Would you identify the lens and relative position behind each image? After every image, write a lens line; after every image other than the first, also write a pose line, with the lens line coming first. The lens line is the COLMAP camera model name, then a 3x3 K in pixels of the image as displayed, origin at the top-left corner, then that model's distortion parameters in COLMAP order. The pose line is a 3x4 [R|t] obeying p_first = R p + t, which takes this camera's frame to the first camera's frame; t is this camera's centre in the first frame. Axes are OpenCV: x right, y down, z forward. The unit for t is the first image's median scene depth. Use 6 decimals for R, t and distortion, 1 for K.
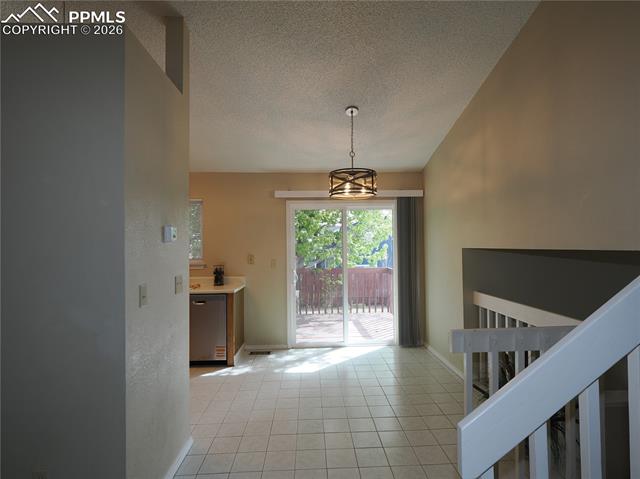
lens RADIAL K [[333.3, 0, 320.0], [0, 333.3, 239.5], [0, 0, 1]] dist [0.000203, -0.000537]
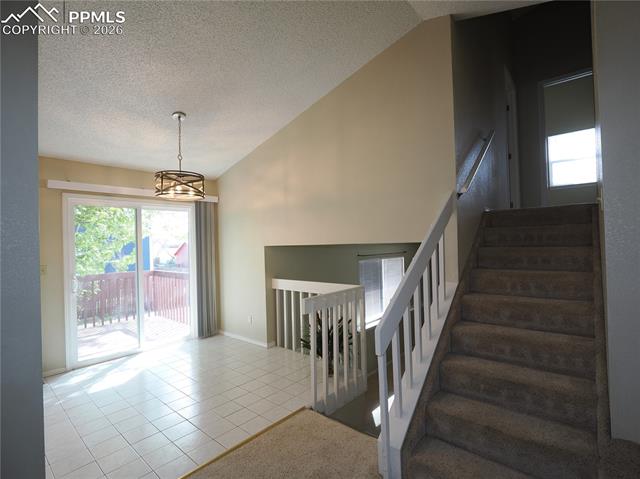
lens RADIAL K [[312.5, 0, 329.6], [0, 312.5, 239.9], [0, 0, 1]] dist [-0.008350, -0.000529]
pose [[0.679649, 0.001594, 0.733535, -0.235832], [0.006252, 0.999949, -0.007965, 0.010858], [-0.733511, 0.009999, 0.679604, -0.007425]]
